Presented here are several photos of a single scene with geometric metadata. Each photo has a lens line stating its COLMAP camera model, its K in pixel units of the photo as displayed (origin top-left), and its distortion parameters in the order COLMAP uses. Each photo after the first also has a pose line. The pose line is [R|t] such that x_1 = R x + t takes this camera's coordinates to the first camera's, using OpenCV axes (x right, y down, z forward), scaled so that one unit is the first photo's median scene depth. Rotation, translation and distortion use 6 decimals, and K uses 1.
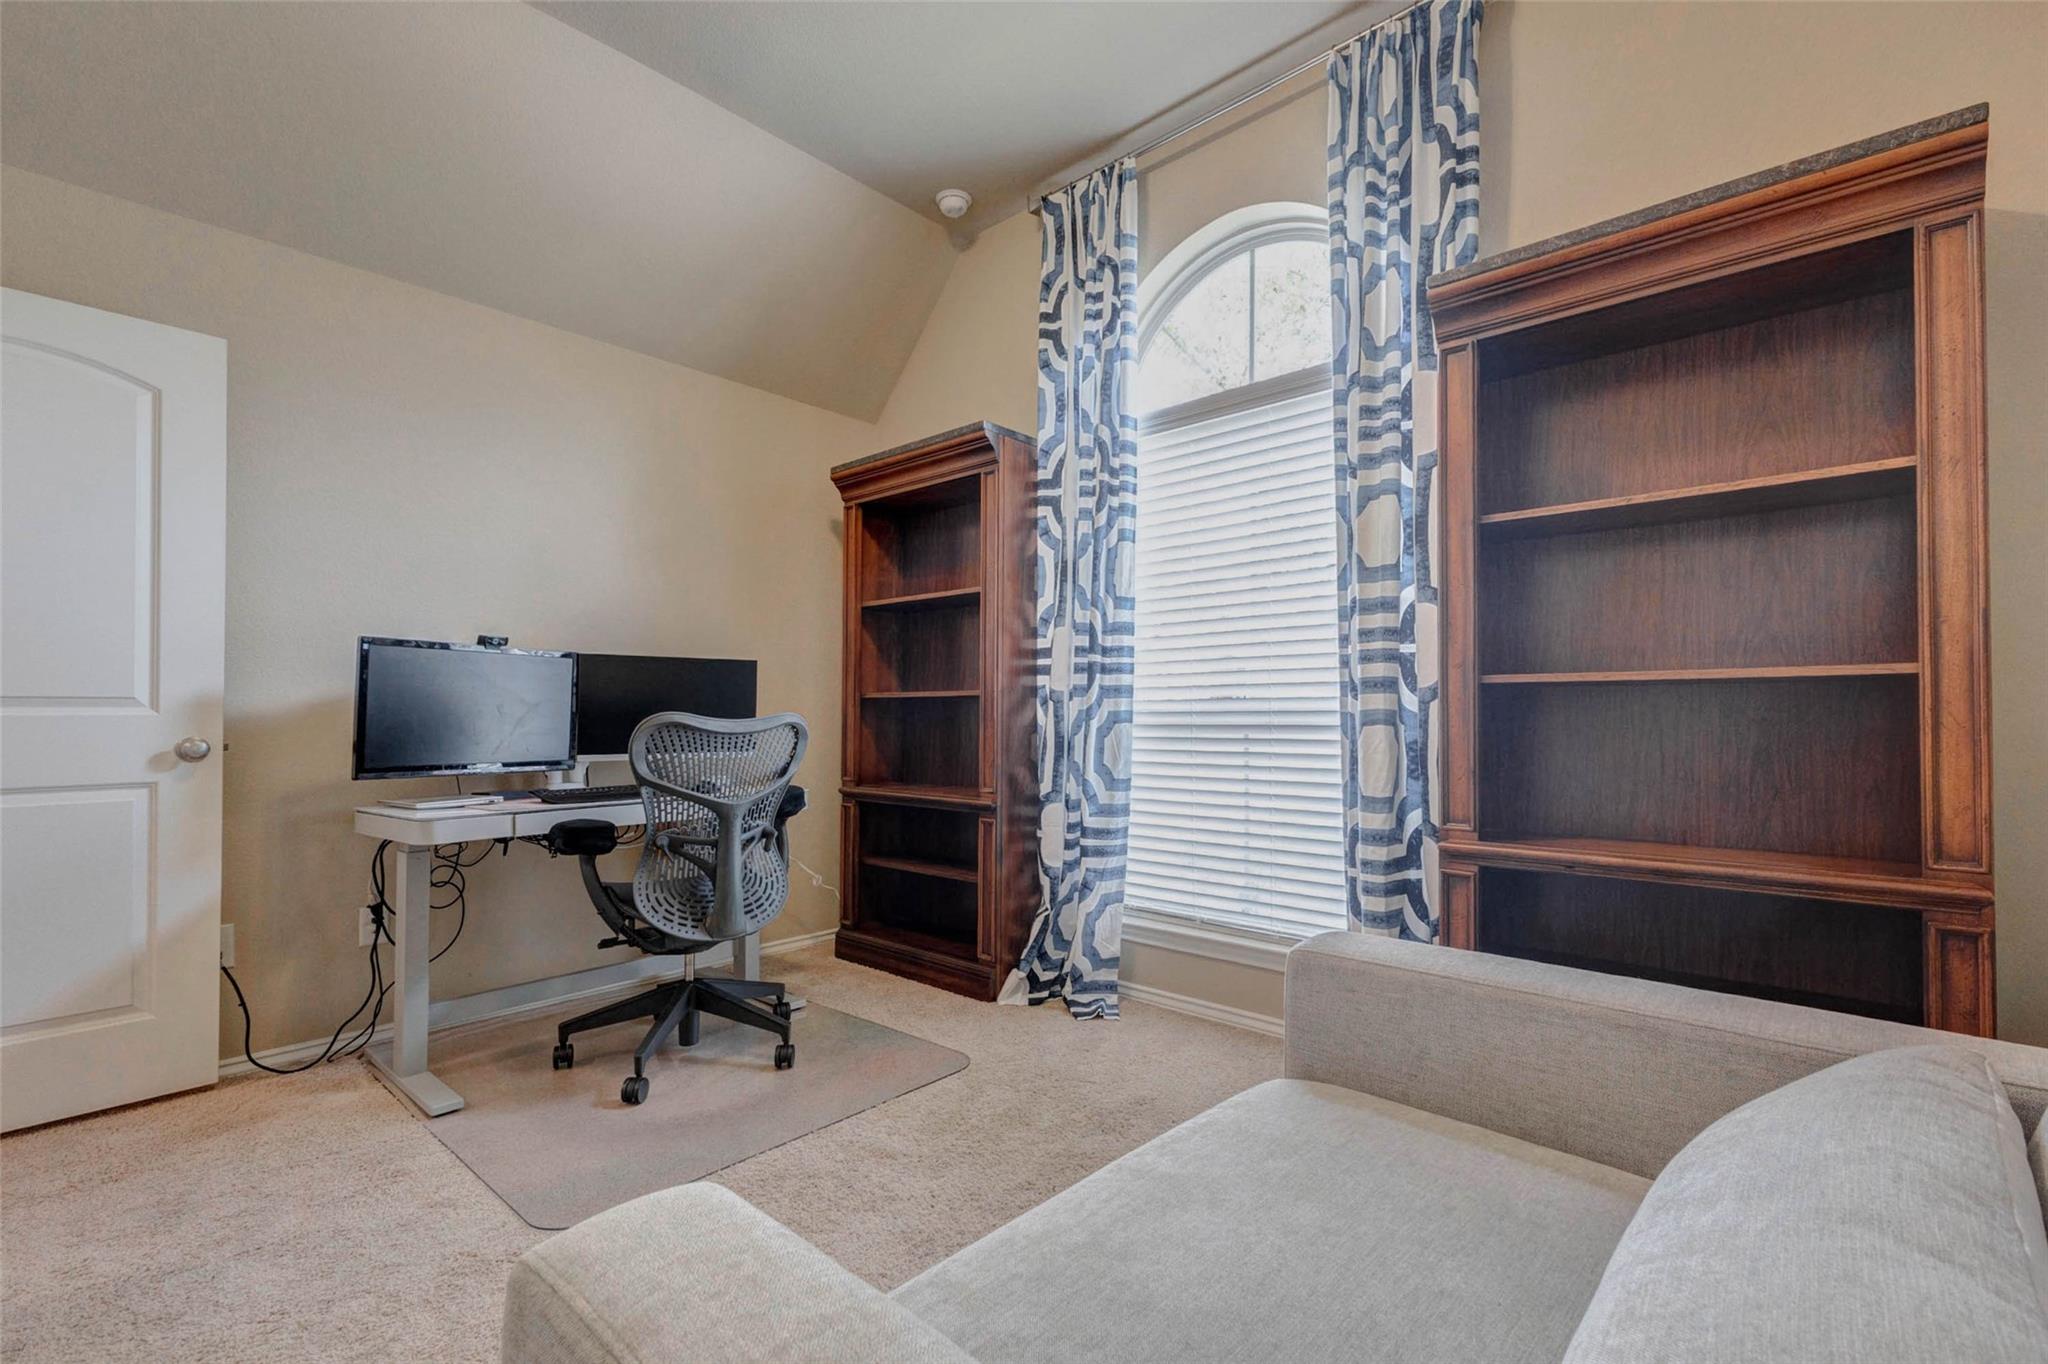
lens RADIAL K [[896.6, 0, 1024.2], [0, 896.6, 697.8], [0, 0, 1]] dist [0.012347, -0.001862]
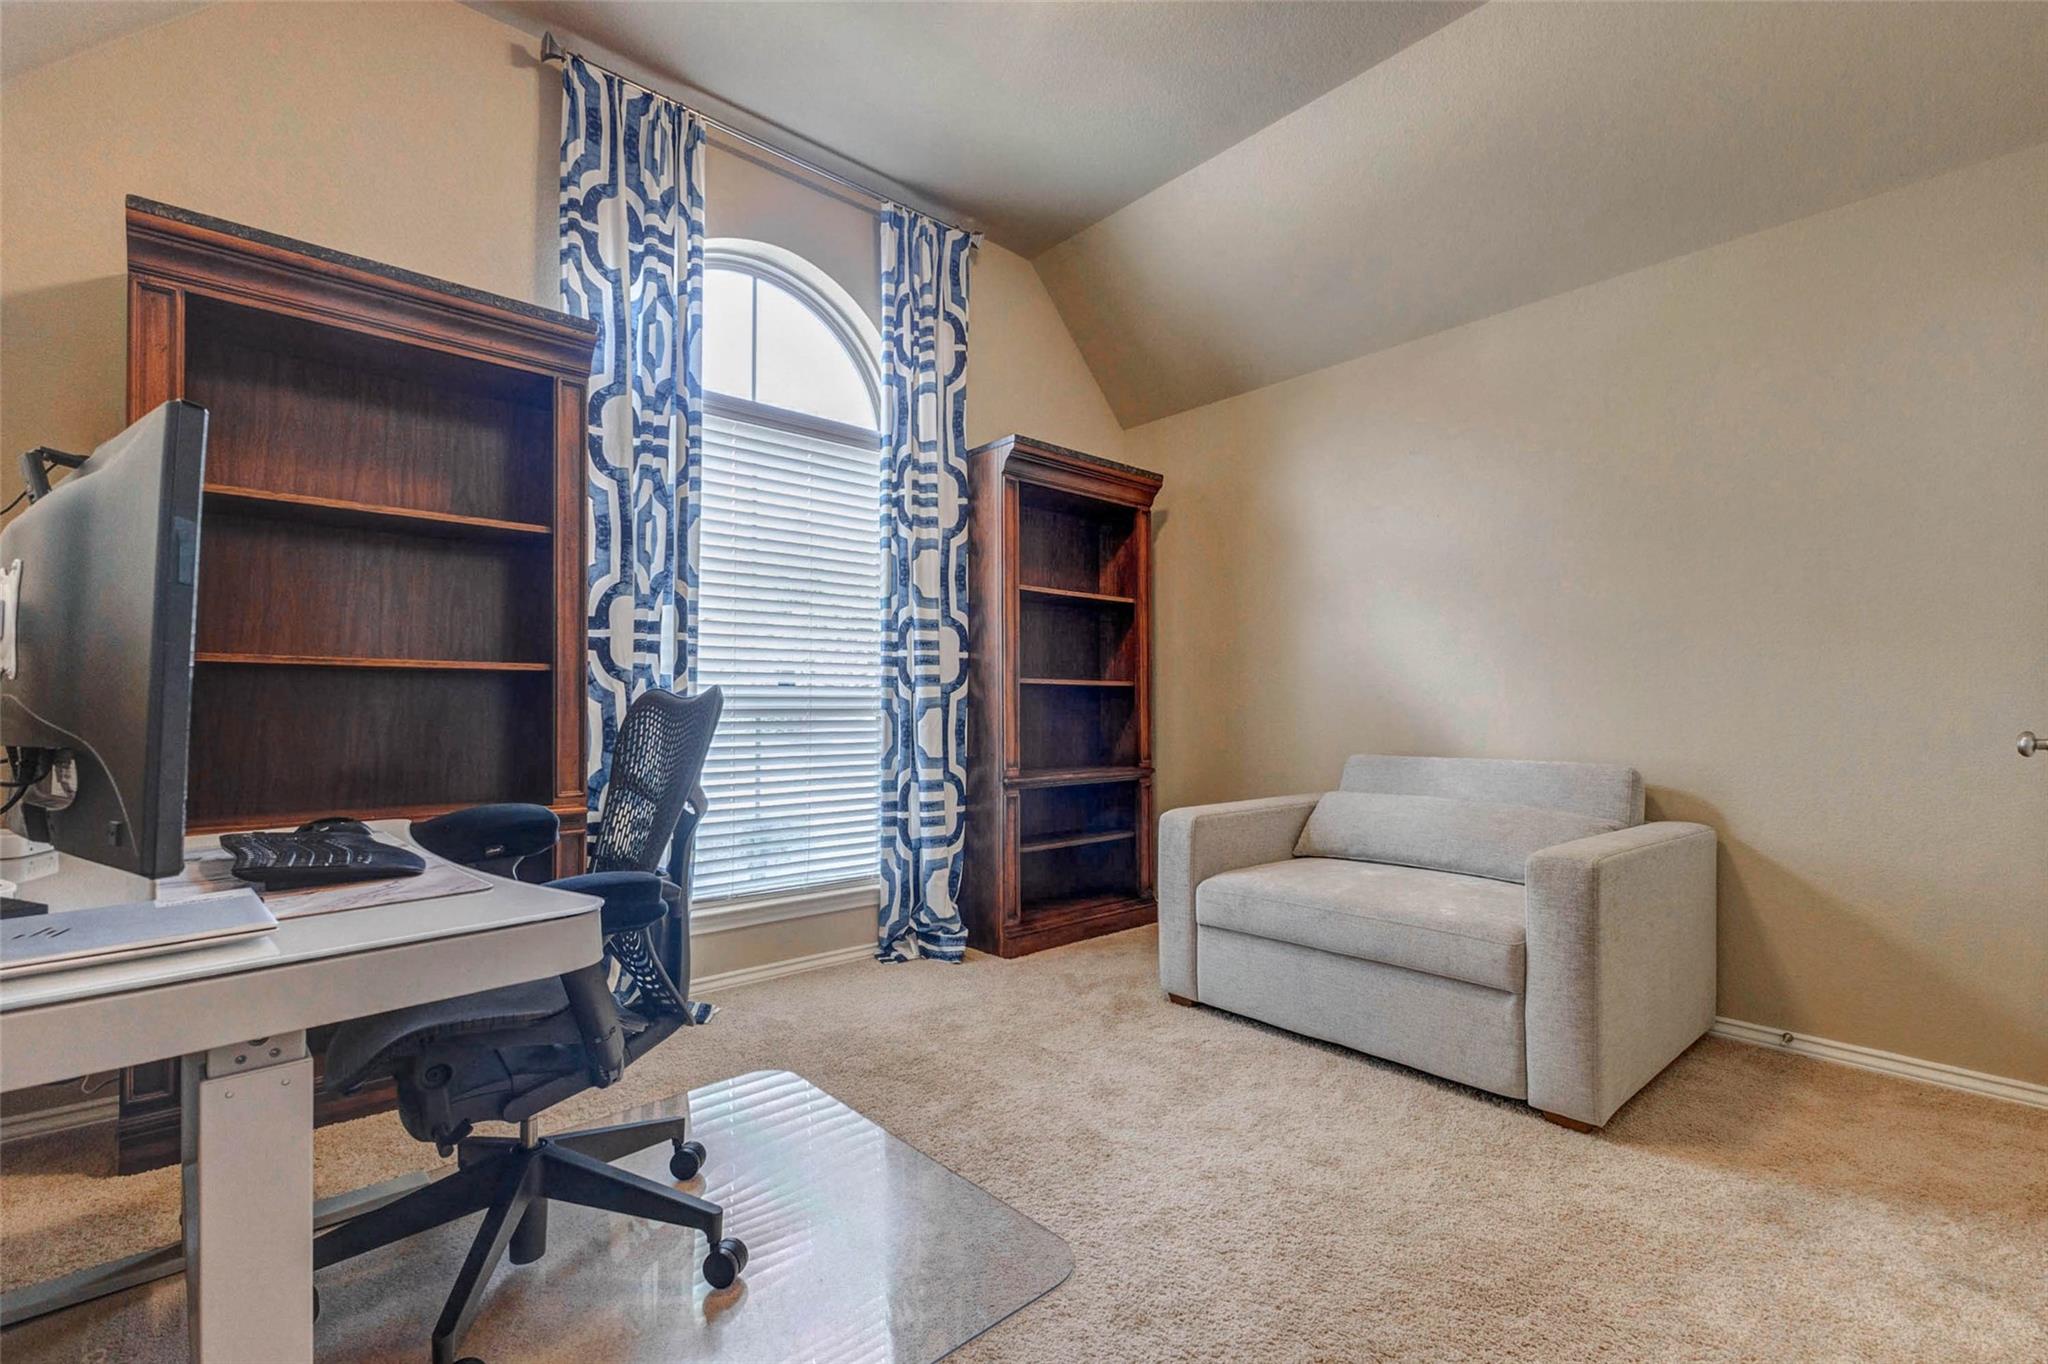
lens RADIAL K [[896.6, 0, 1022.1], [0, 896.6, 692.6], [0, 0, 1]] dist [0.012347, -0.001862]
pose [[0.105420, 0.013371, 0.994338, -0.816009], [-0.023992, 0.999653, -0.010899, 0.013848], [-0.994138, -0.022708, 0.105704, 0.561757]]
